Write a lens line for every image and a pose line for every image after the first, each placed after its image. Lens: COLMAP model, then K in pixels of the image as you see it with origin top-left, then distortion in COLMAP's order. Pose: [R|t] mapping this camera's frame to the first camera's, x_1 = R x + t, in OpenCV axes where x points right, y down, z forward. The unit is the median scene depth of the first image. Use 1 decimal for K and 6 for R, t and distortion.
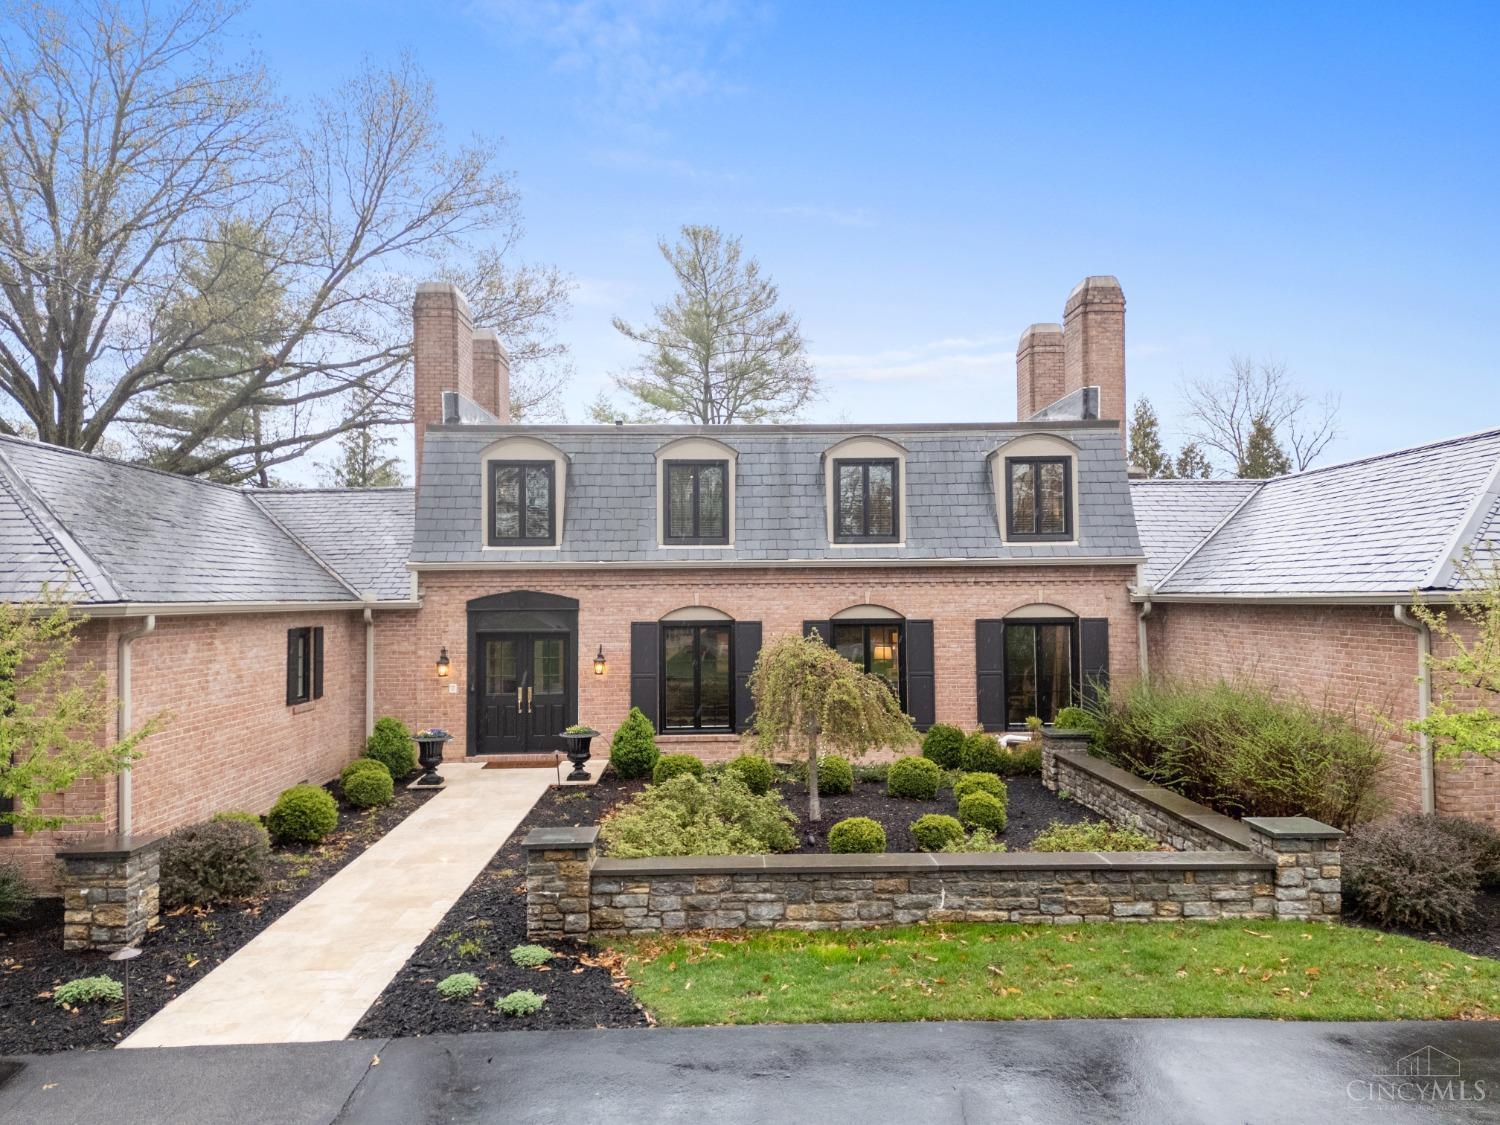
lens RADIAL K [[1046.5, 0, 749.1], [0, 1046.5, 562.9], [0, 0, 1]] dist [0.000120, -0.000326]
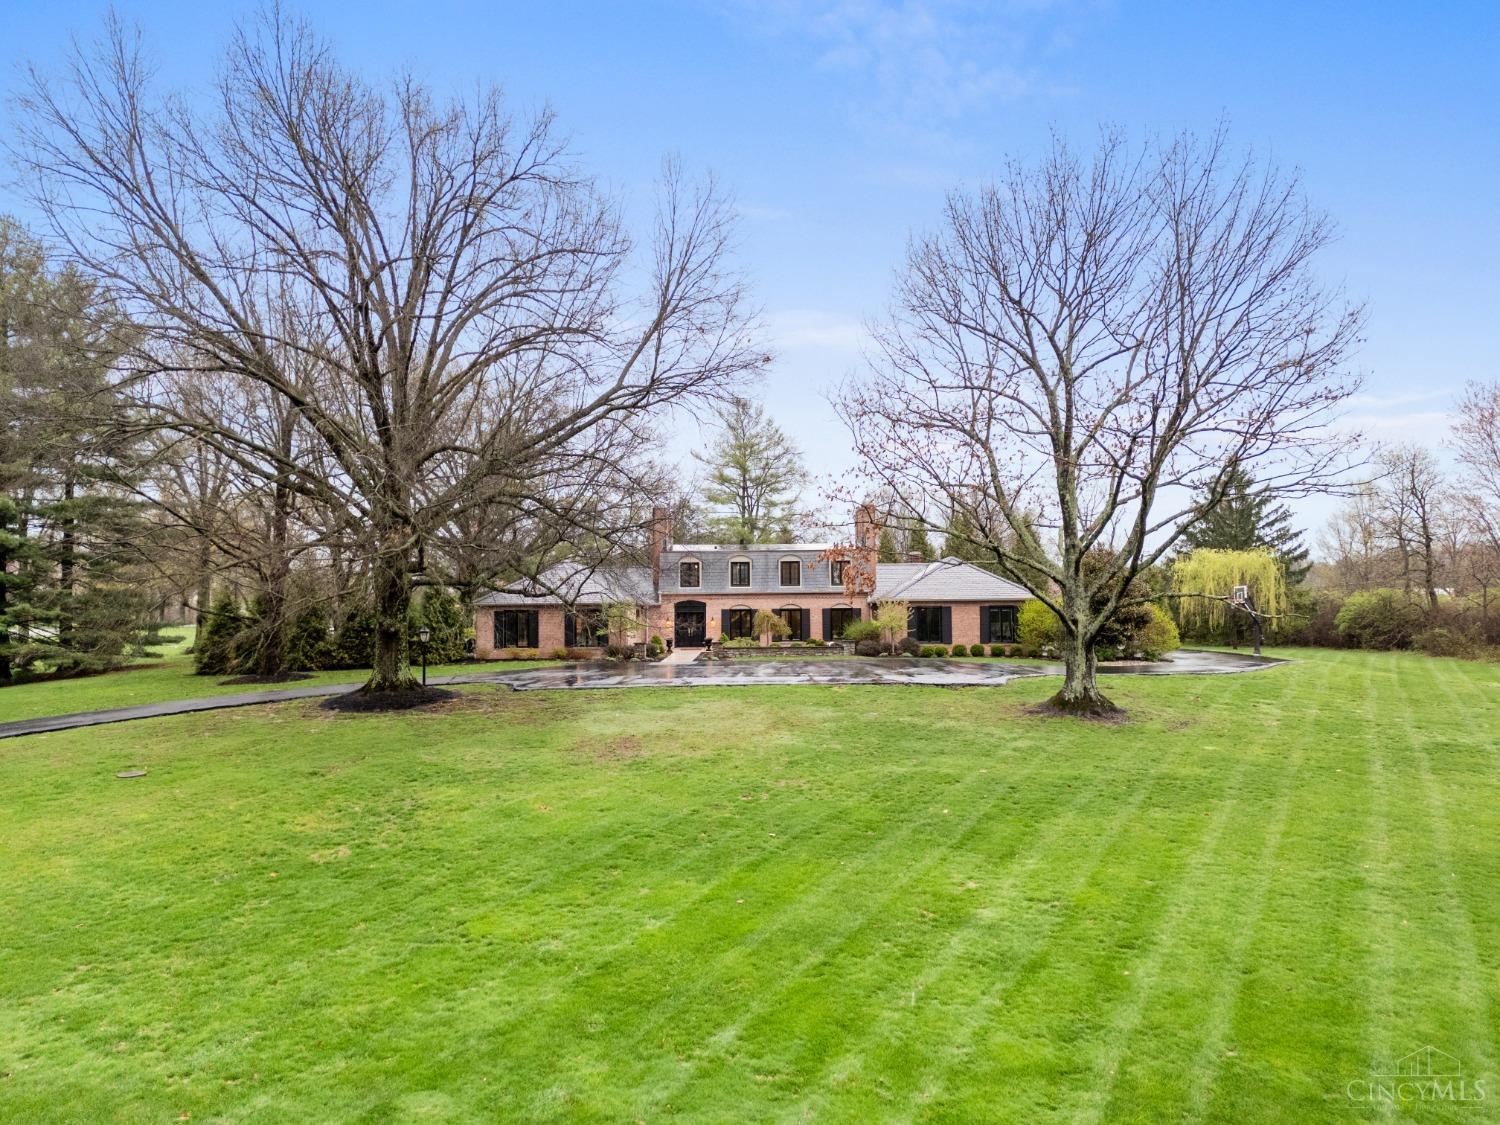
lens RADIAL K [[1046.5, 0, 750.1], [0, 1046.5, 562.4], [0, 0, 1]] dist [0.000120, -0.000326]
pose [[0.999317, -0.002531, -0.036876, 0.108138], [0.001808, 0.999806, -0.019629, -0.029800], [0.036918, 0.019549, 0.999127, -2.418376]]
